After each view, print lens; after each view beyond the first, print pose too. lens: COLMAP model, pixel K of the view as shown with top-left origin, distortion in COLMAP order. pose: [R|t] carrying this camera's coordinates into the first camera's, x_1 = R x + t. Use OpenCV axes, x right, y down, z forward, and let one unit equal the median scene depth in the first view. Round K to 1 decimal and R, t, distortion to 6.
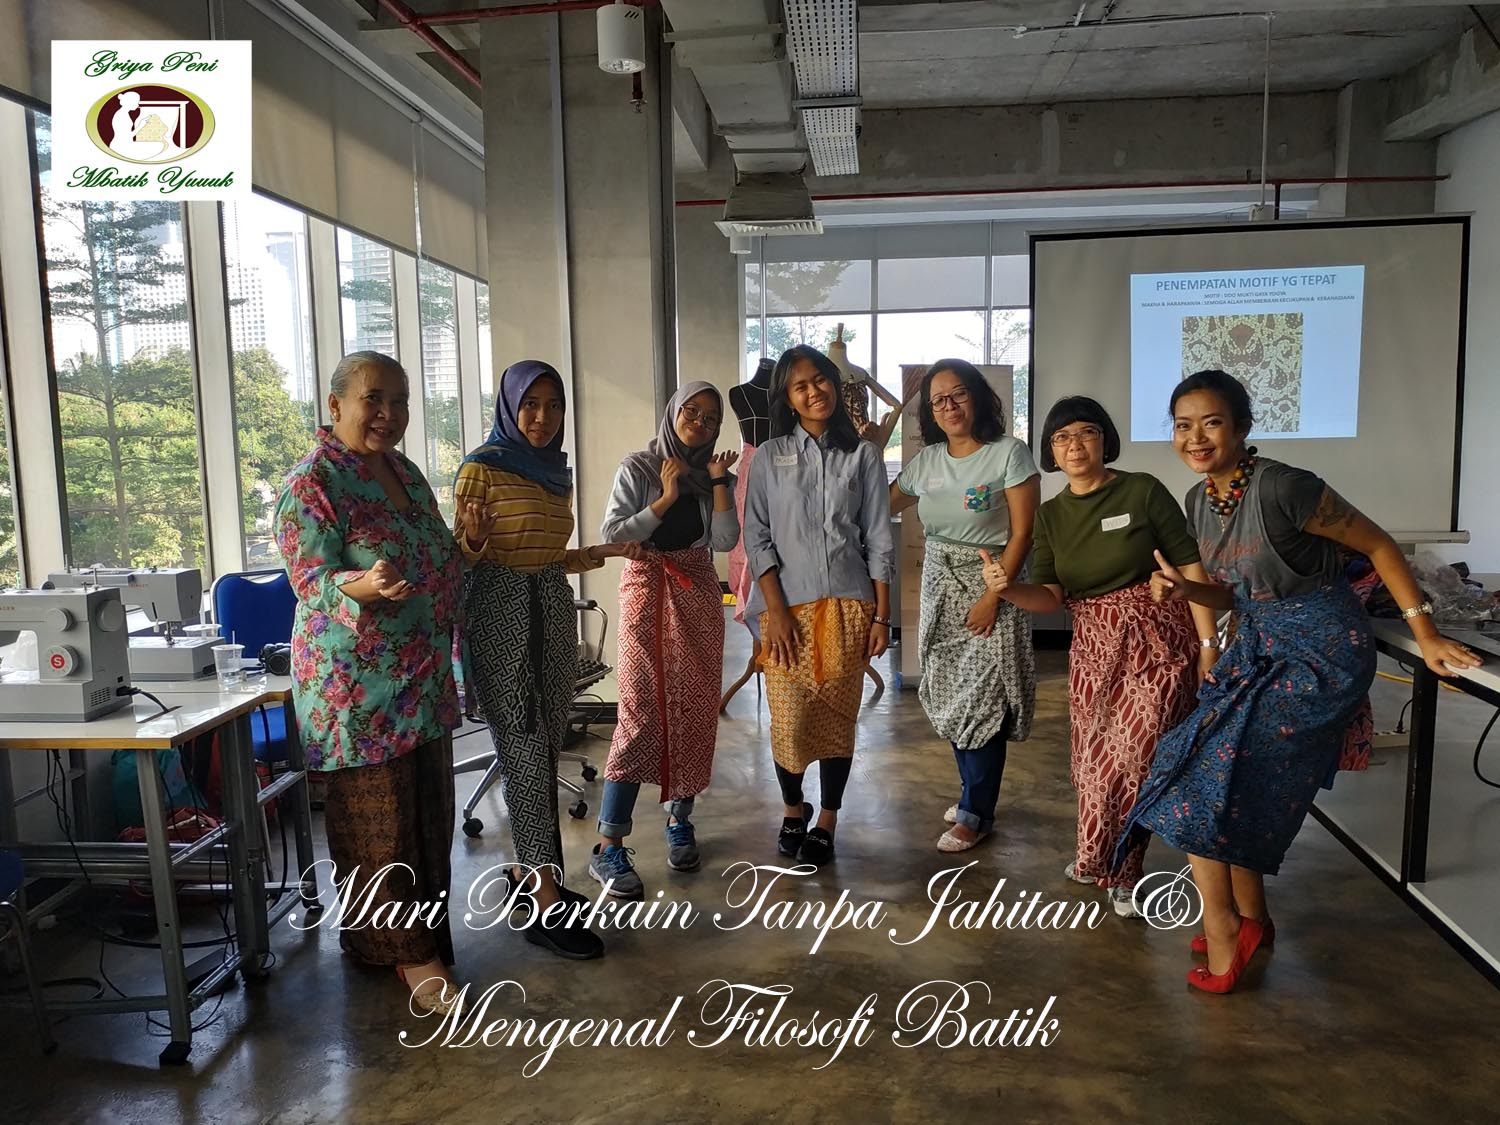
lens RADIAL K [[1122.3, 0, 750.0], [0, 1122.3, 562.5], [0, 0, 1]] dist [0.003571, -0.004573]
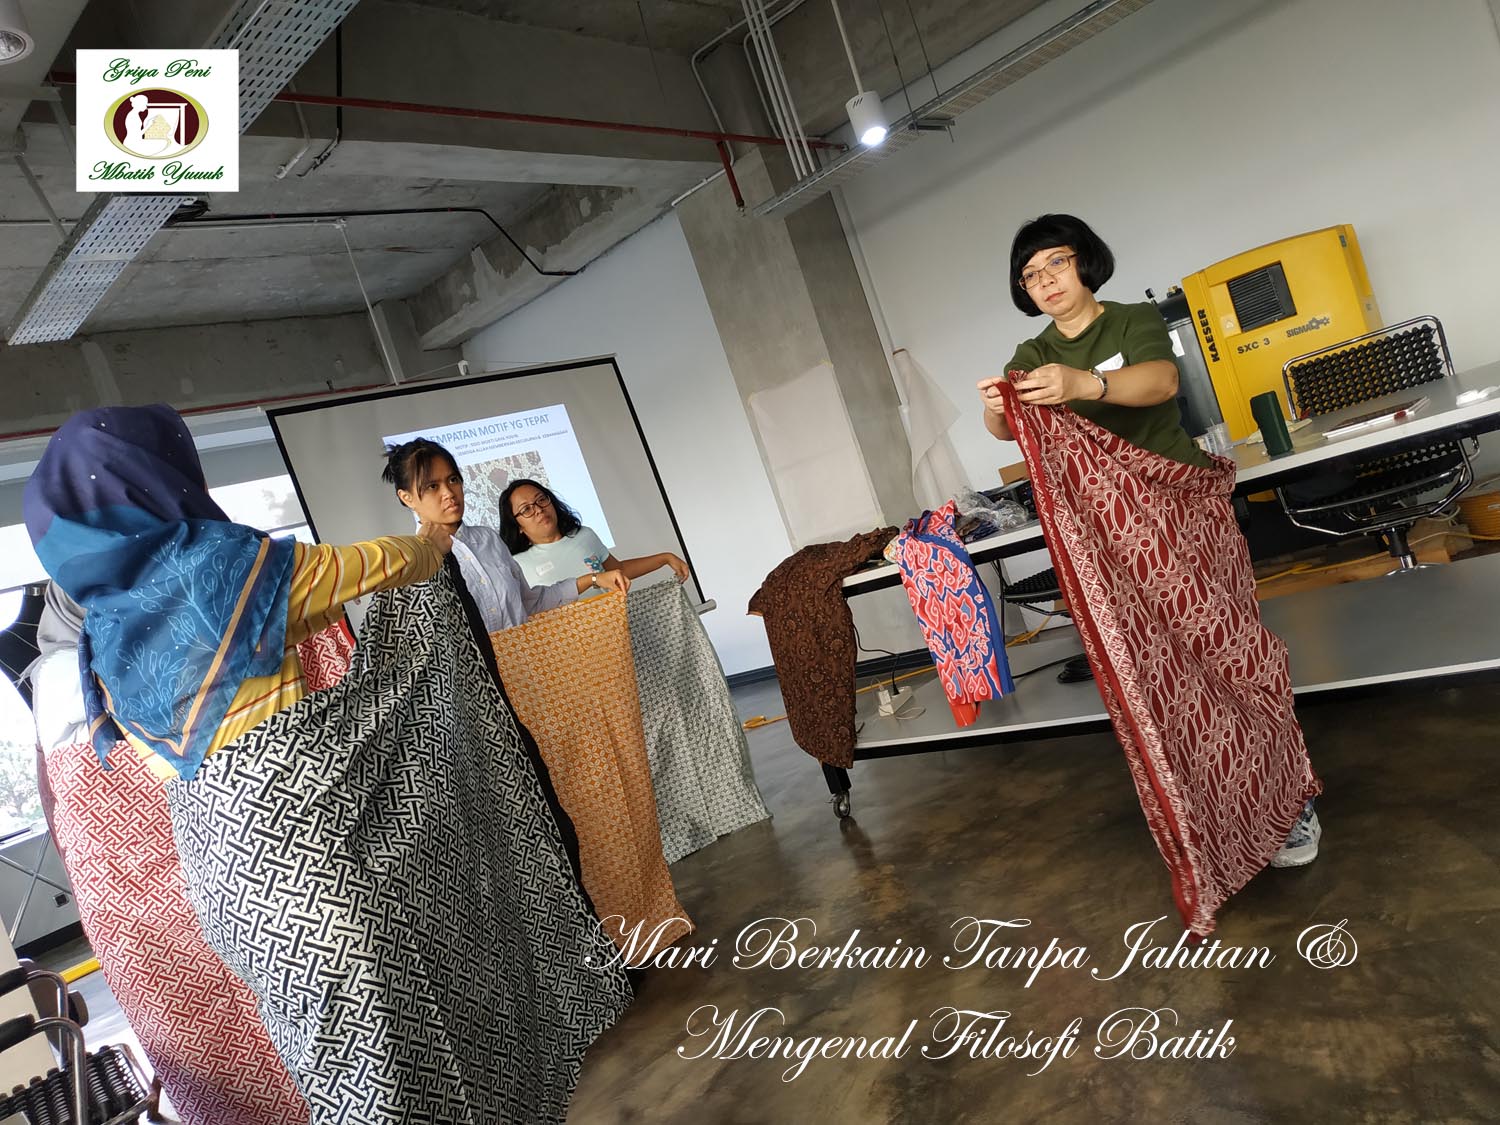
lens RADIAL K [[1119.3, 0, 750.0], [0, 1119.3, 562.5], [0, 0, 1]] dist [0.004086, -0.005380]
pose [[0.568128, -0.195533, 0.799373, -0.202278], [0.398247, 0.915370, -0.059134, 0.014416], [-0.720160, 0.351944, 0.597917, 0.196125]]
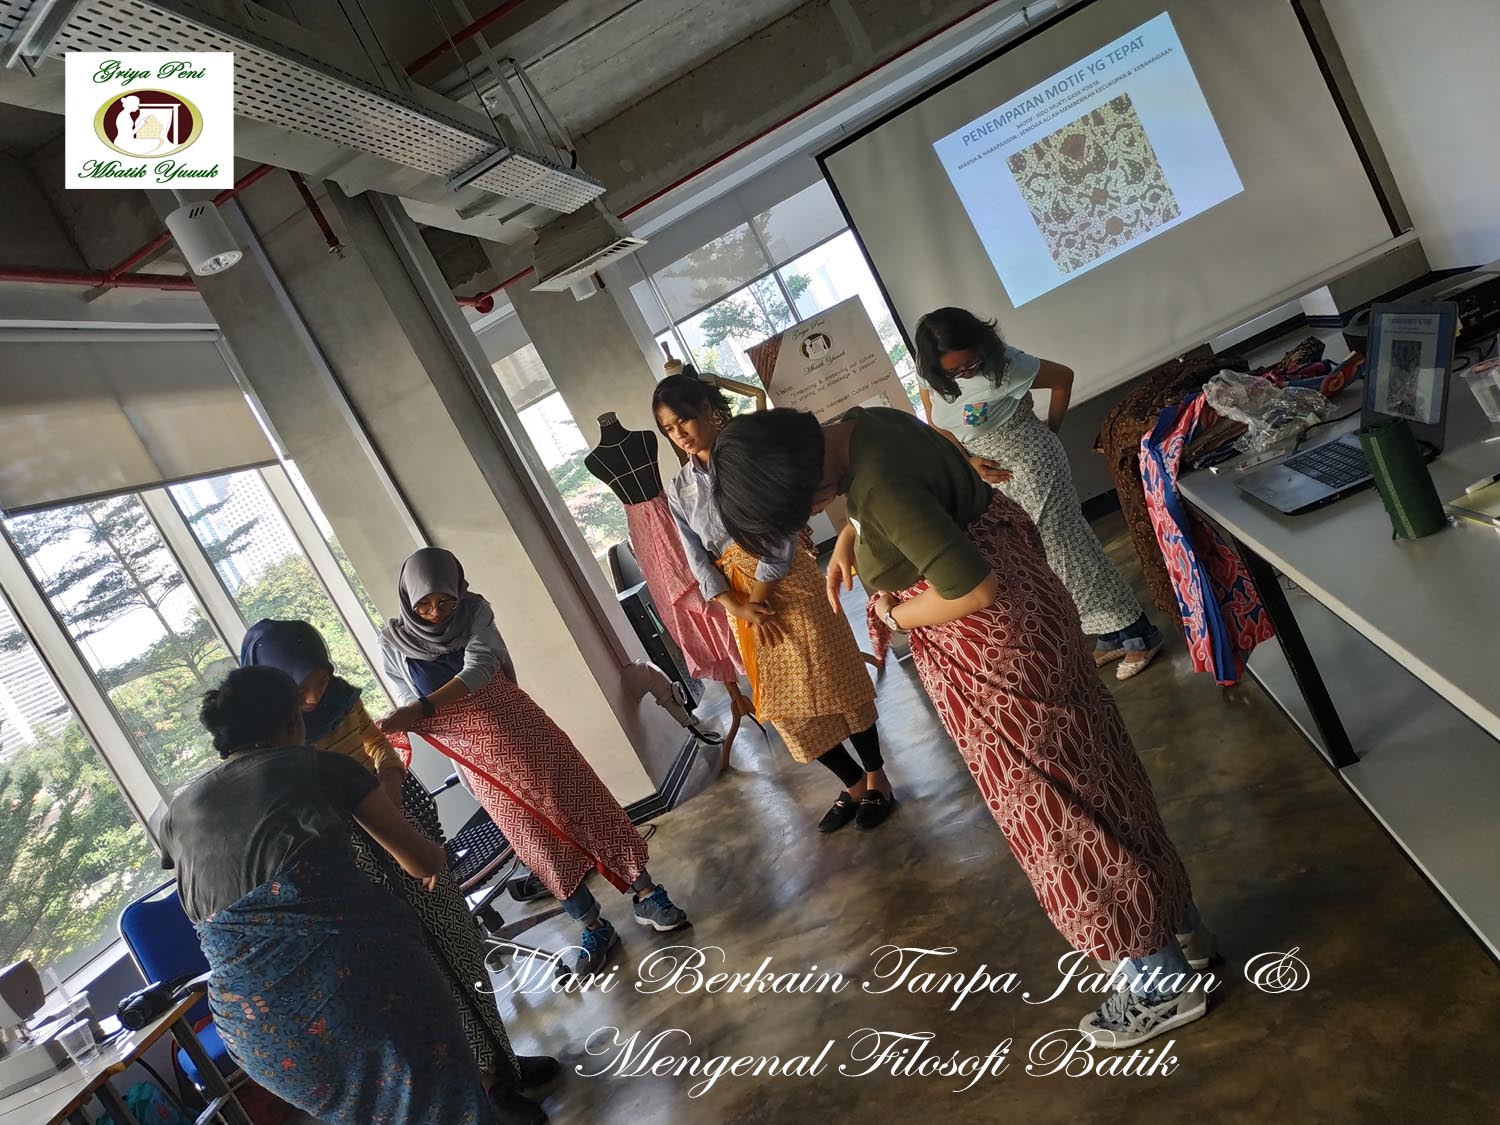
lens RADIAL K [[1112.5, 0, 750.0], [0, 1112.5, 562.5], [0, 0, 1]] dist [-0.000133, -0.002072]
pose [[0.895332, -0.426423, -0.128623, 0.139217], [0.430668, 0.902492, 0.005813, -0.015889], [0.113603, -0.060598, 0.991676, 0.057390]]
